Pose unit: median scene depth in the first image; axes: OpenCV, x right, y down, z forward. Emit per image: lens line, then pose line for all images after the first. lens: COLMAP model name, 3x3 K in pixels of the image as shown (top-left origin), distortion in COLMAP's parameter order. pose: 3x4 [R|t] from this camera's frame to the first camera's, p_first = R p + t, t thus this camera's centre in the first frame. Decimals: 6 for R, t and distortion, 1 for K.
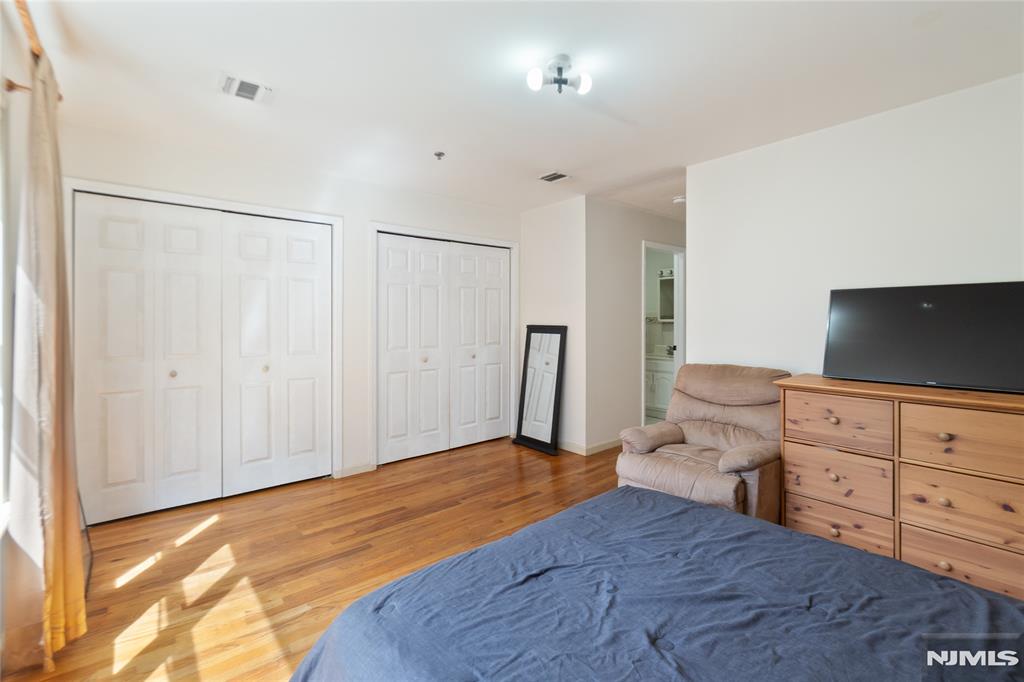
lens RADIAL K [[475.0, 0, 468.8], [0, 475.0, 323.1], [0, 0, 1]] dist [0.019771, -0.000111]
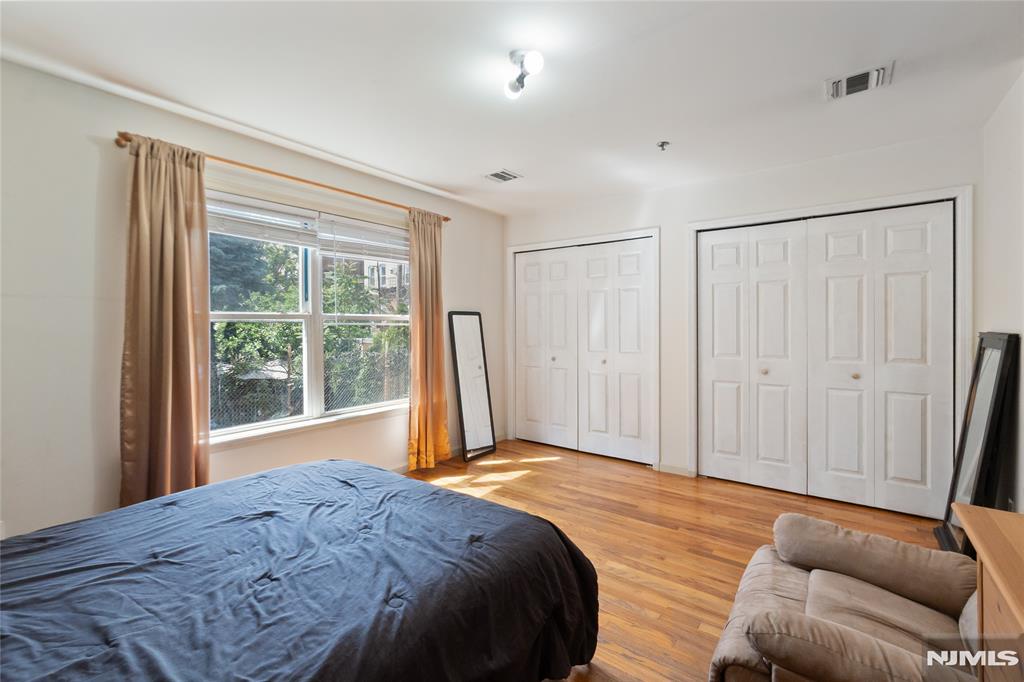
lens RADIAL K [[441.7, 0, 511.3], [0, 441.7, 330.5], [0, 0, 1]] dist [-0.009813, 0.005274]
pose [[0.241173, 0.004237, -0.970473, 0.660193], [-0.015875, 0.999874, 0.000420, 0.015141], [0.970352, 0.015305, 0.241210, 0.475124]]
